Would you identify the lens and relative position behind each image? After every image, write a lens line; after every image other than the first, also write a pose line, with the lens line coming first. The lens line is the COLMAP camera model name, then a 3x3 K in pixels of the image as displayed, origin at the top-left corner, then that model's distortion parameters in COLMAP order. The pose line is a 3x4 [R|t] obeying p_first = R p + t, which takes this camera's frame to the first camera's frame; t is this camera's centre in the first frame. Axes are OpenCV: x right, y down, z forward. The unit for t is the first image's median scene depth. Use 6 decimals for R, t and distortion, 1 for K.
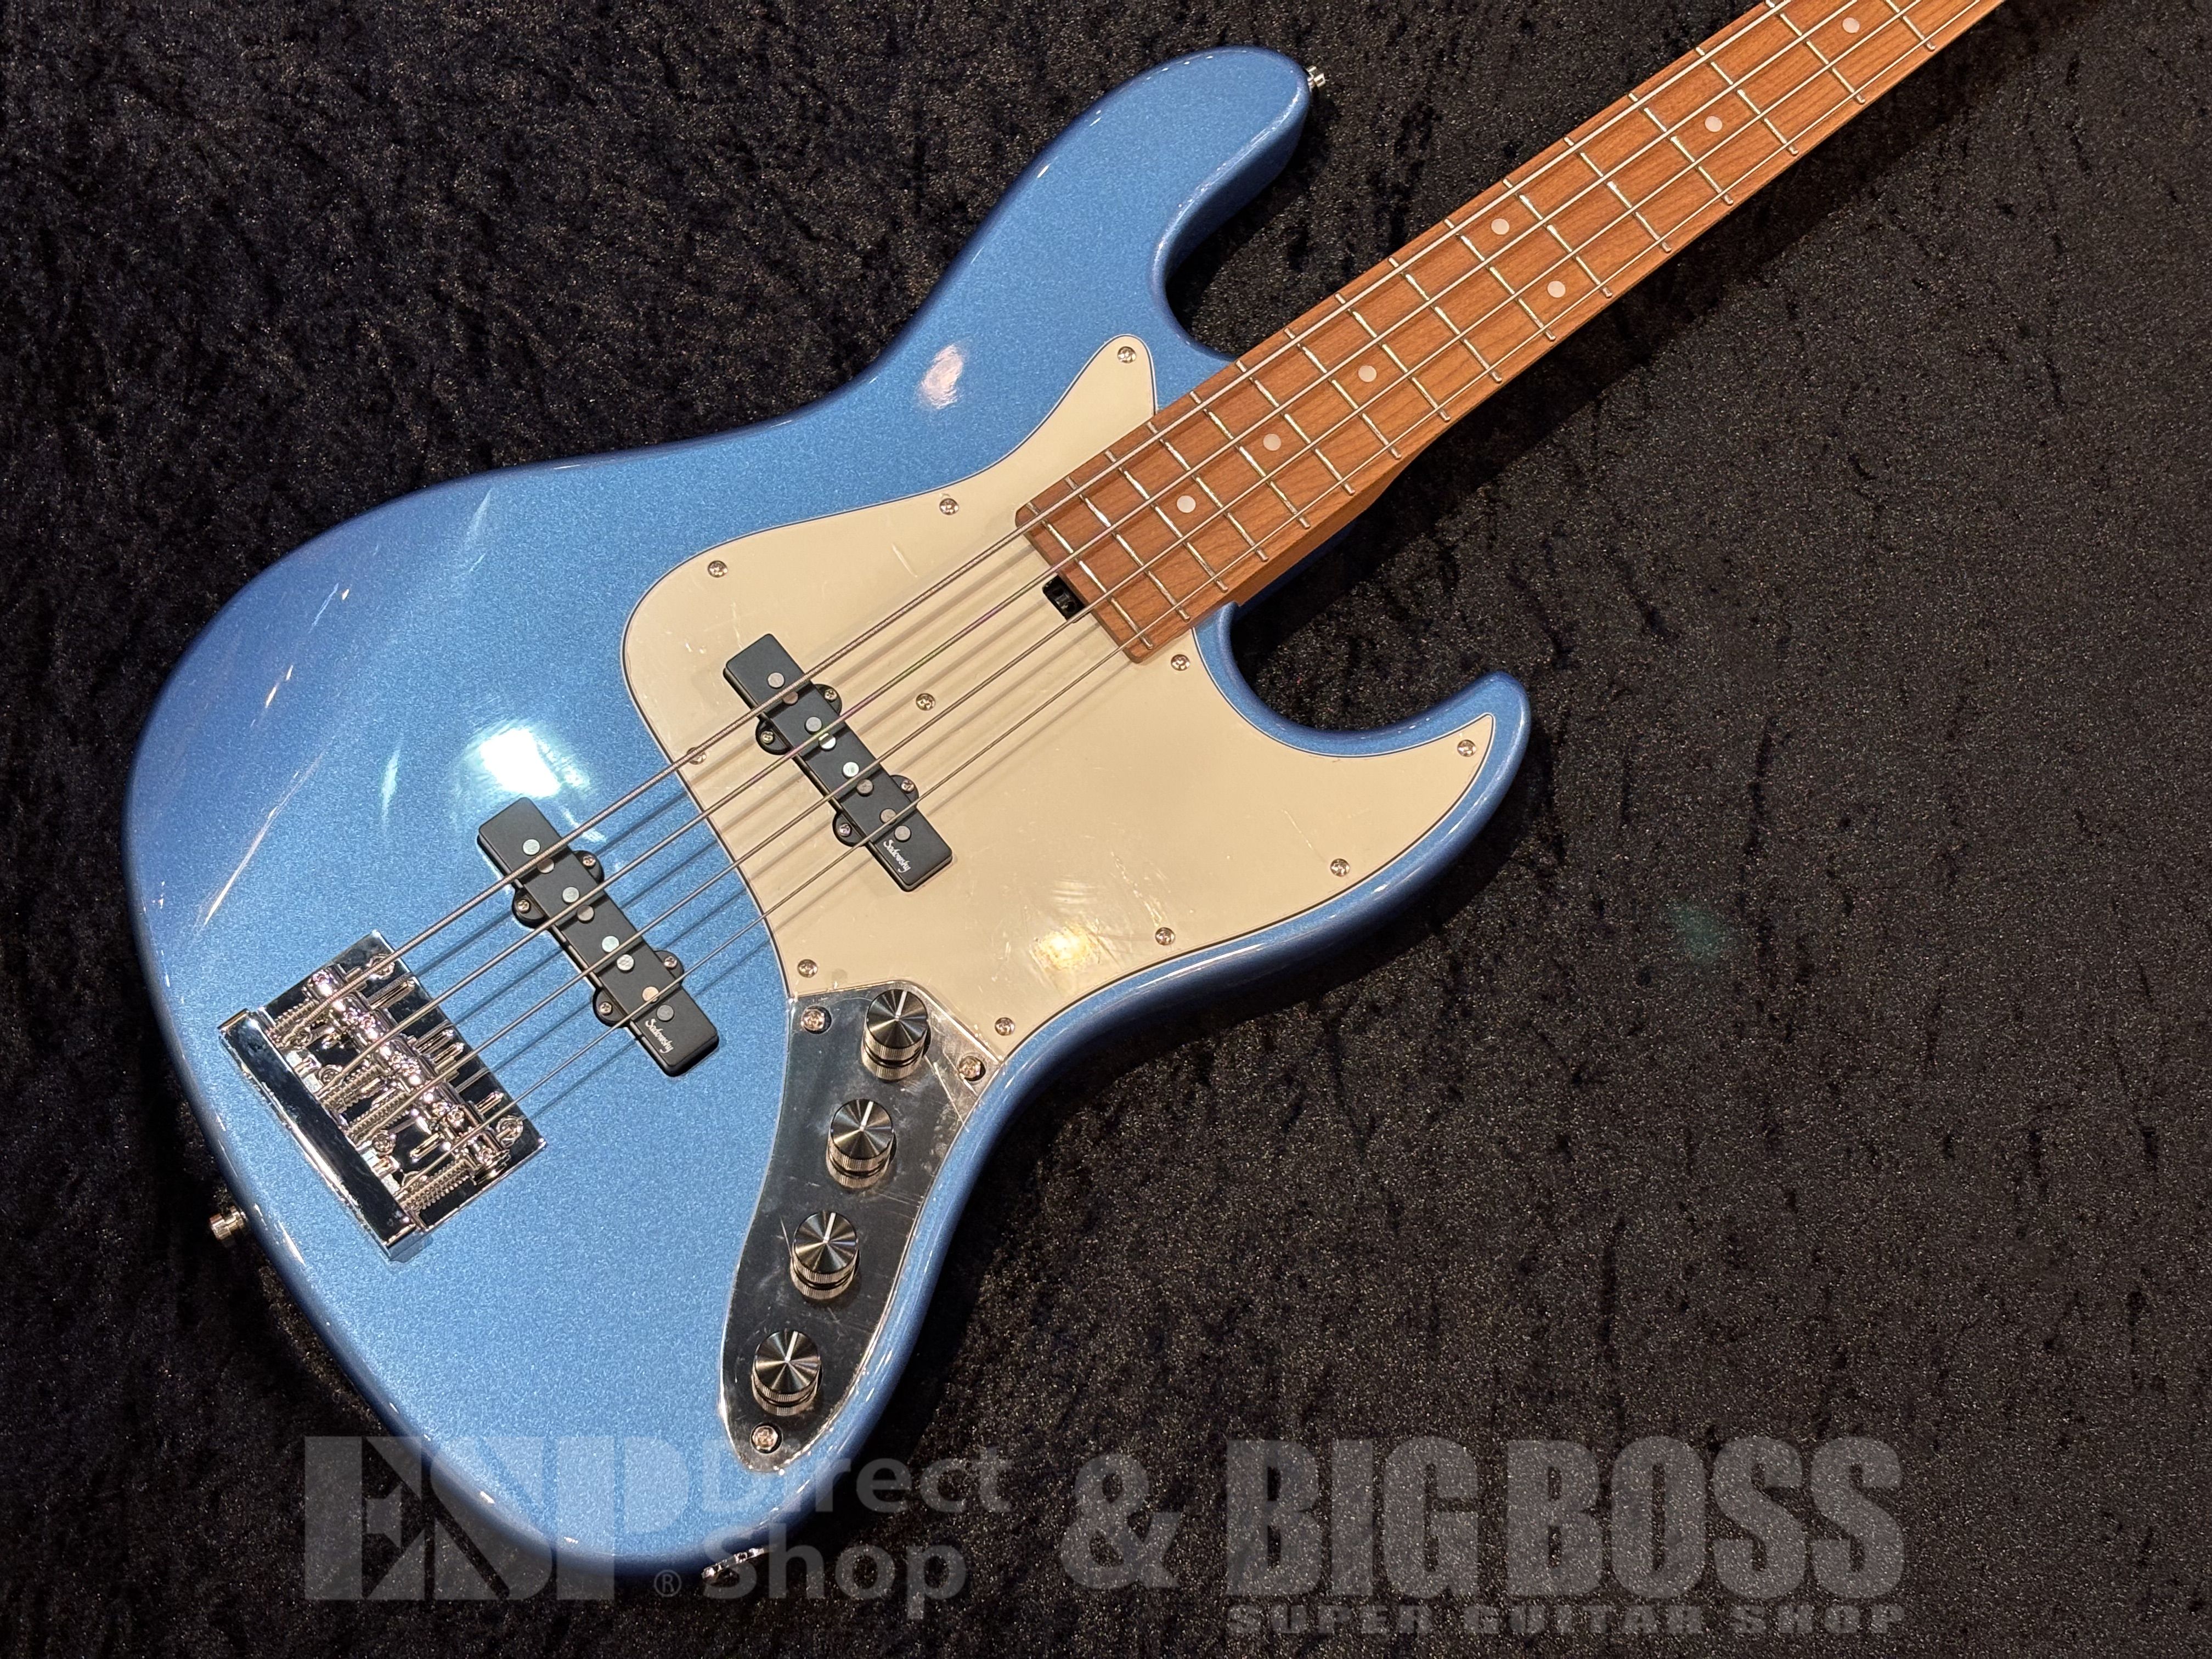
lens RADIAL K [[3414.5, 0, 1100.0], [0, 3414.5, 791.2], [0, 0, 1]] dist [0.277867, -1.332383]
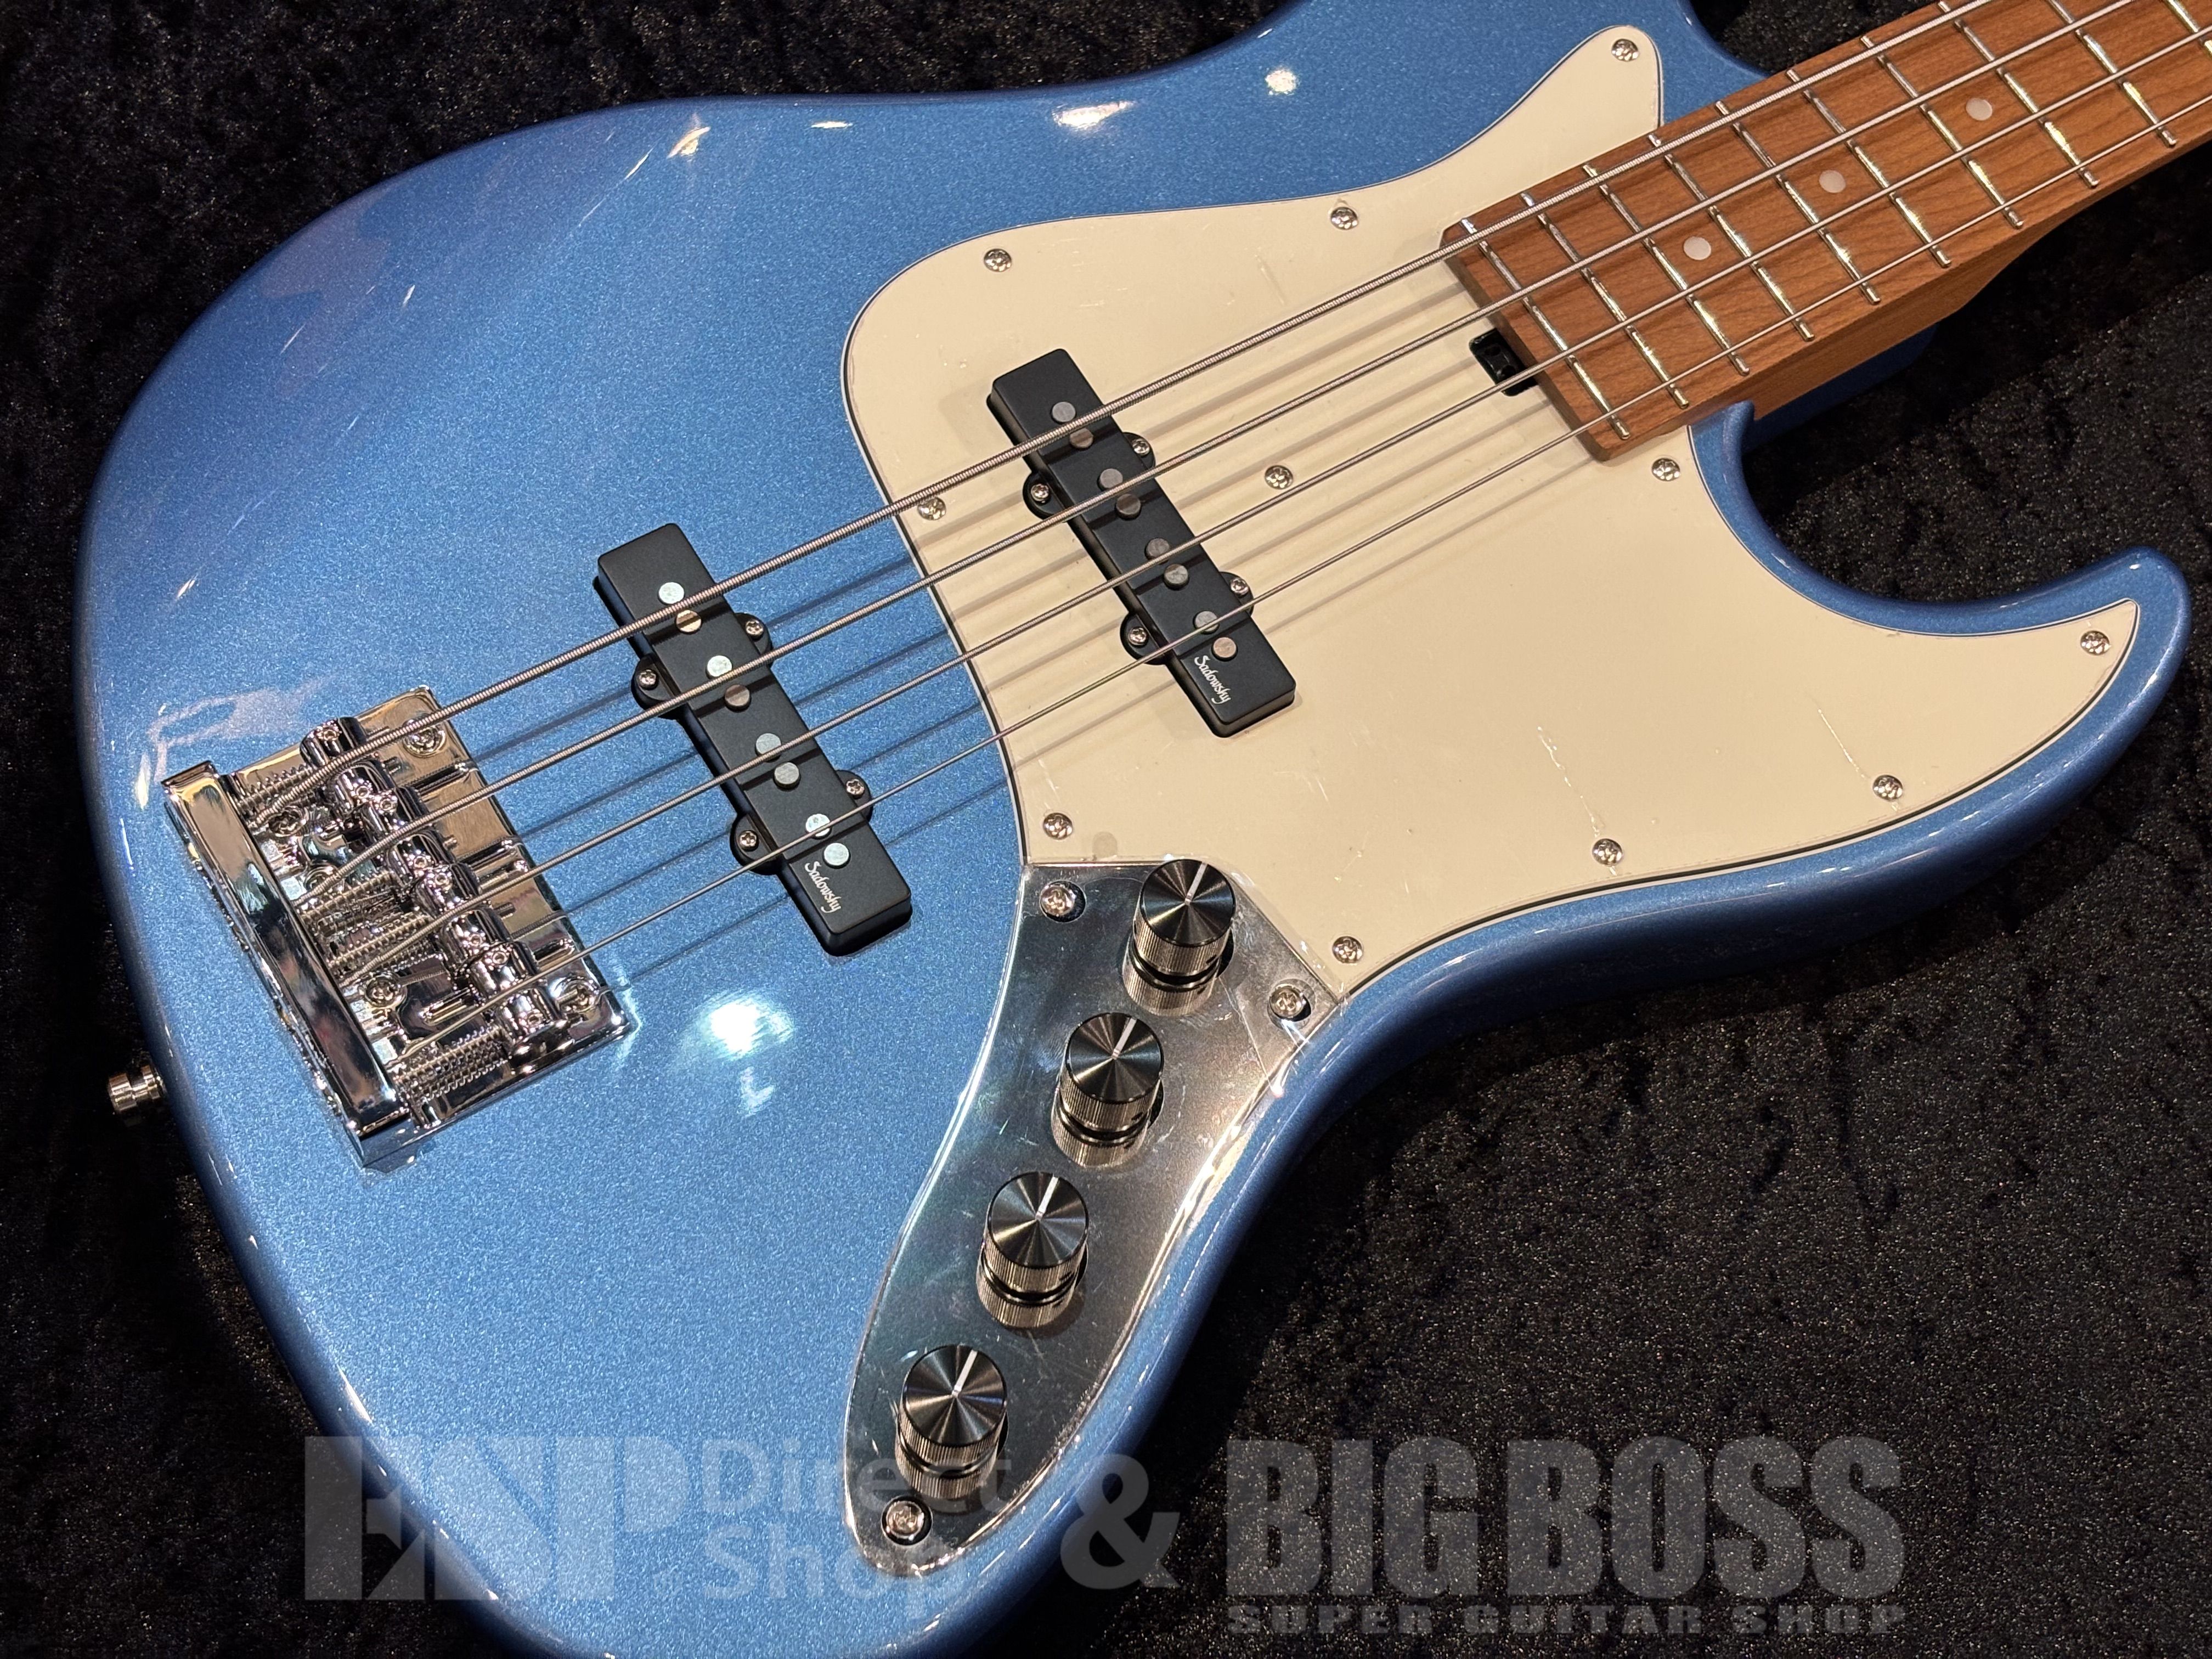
lens RADIAL K [[3414.5, 0, 1100.0], [0, 3414.5, 791.2], [0, 0, 1]] dist [0.277867, -1.332383]
pose [[0.990368, 0.115340, -0.076601, -0.027031], [-0.123946, 0.985105, -0.119187, 0.117447], [0.061713, 0.127534, 0.989912, 0.338120]]
